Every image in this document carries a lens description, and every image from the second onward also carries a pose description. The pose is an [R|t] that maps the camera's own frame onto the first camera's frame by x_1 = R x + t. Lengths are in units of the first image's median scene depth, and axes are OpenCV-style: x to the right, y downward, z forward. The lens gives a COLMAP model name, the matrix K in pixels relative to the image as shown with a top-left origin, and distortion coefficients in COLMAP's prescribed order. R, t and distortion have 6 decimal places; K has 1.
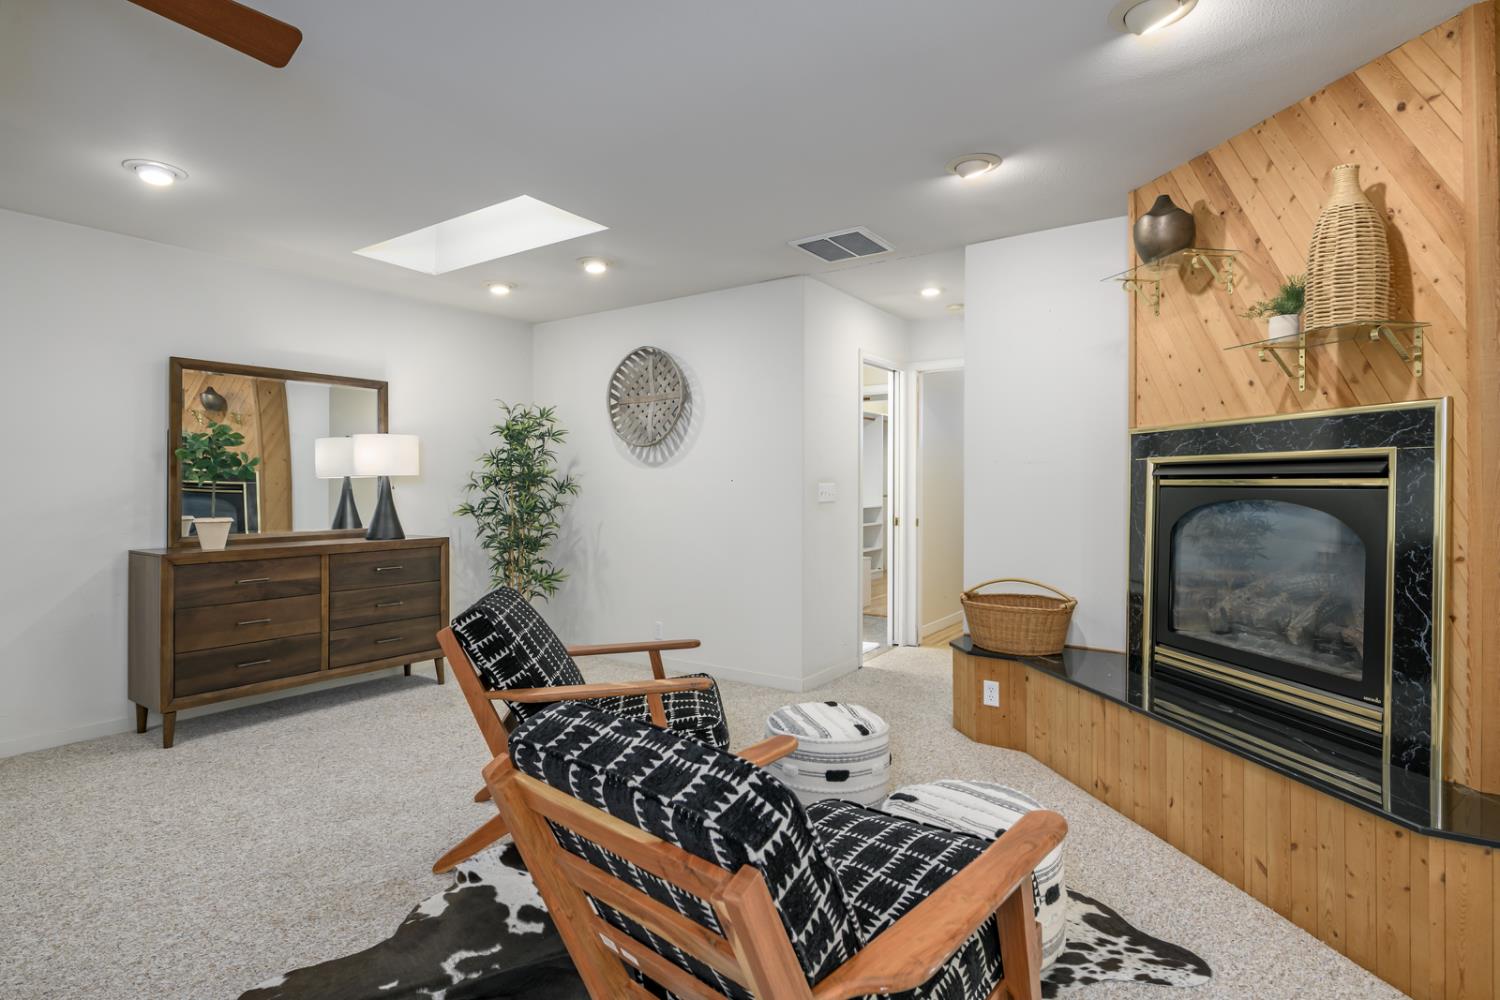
lens RADIAL K [[773.6, 0, 746.1], [0, 773.6, 486.0], [0, 0, 1]] dist [-0.002589, -0.003561]
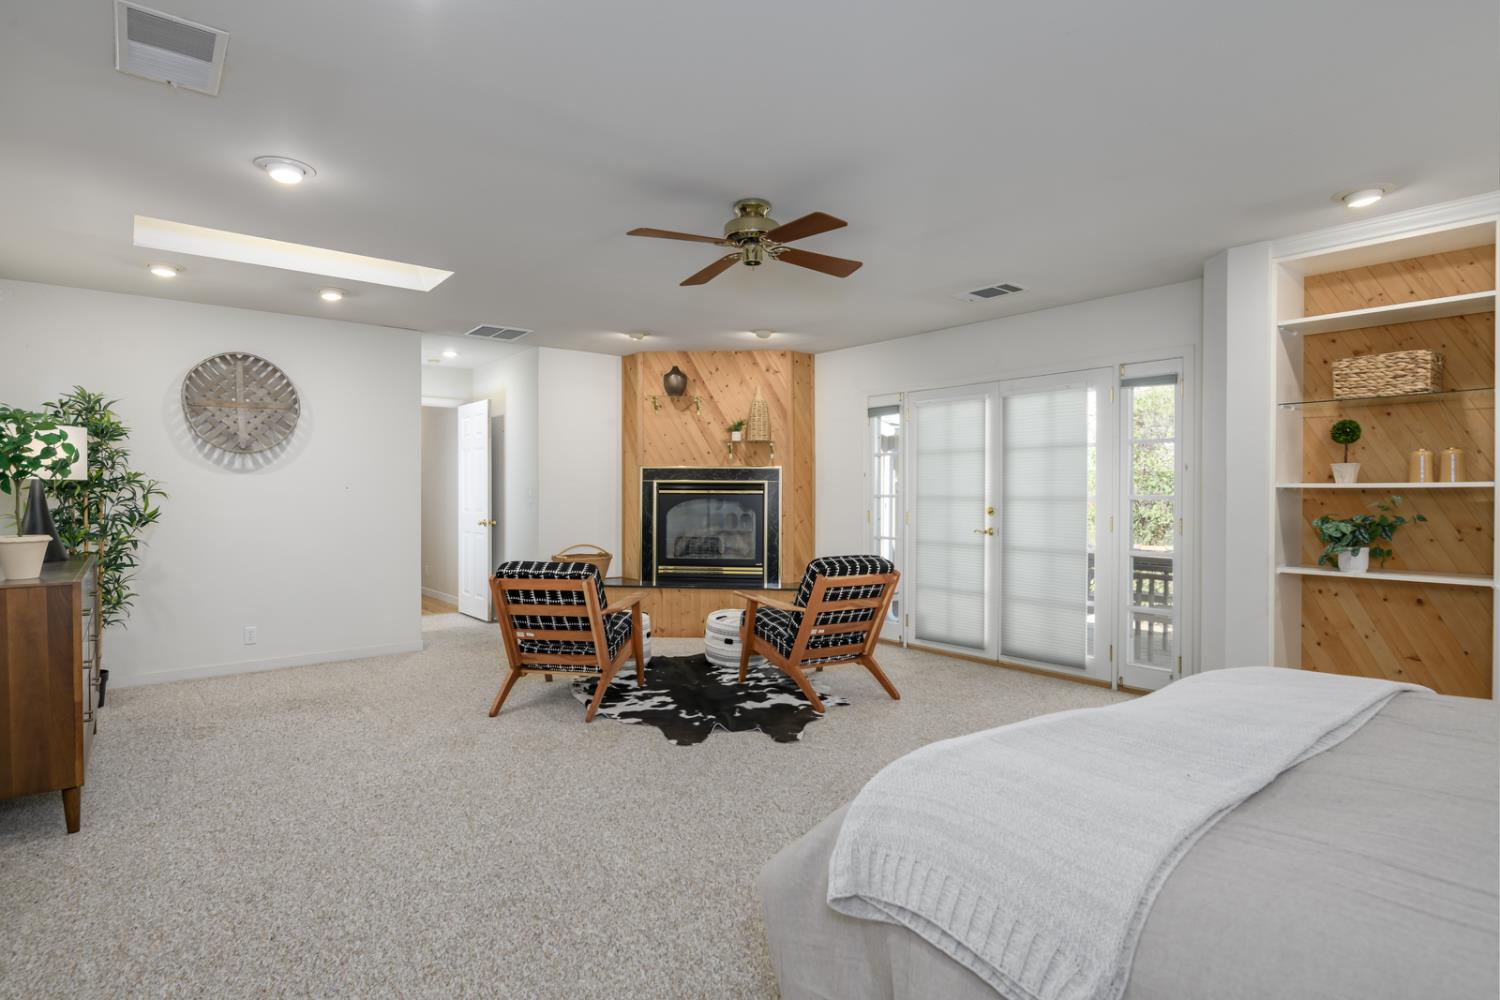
lens RADIAL K [[773.6, 0, 747.8], [0, 773.6, 505.8], [0, 0, 1]] dist [-0.002589, -0.003561]
pose [[0.270143, -0.017375, 0.962663, -1.729731], [-0.002822, 0.999819, 0.018838, -0.007075], [-0.962816, -0.007805, 0.270045, 0.187125]]
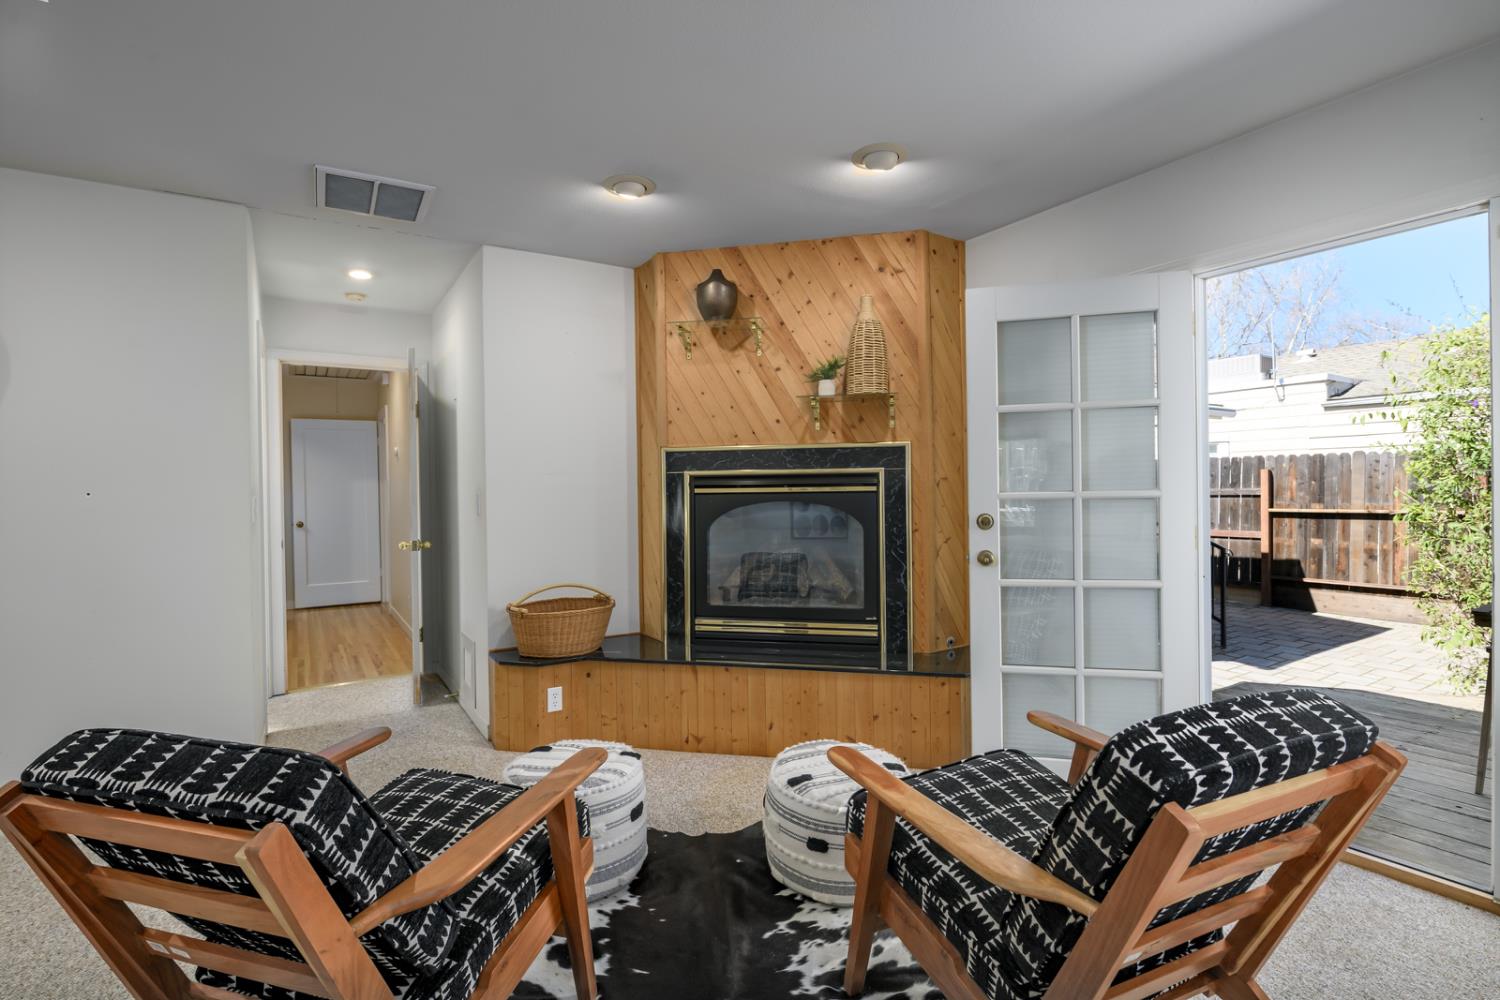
lens RADIAL K [[706.7, 0, 742.6], [0, 706.7, 498.6], [0, 0, 1]] dist [-0.000600, -0.000665]
pose [[0.393463, -0.016314, 0.919196, -0.580050], [0.014488, 0.999828, 0.011543, -0.004275], [-0.919226, 0.008775, 0.393632, 0.534160]]
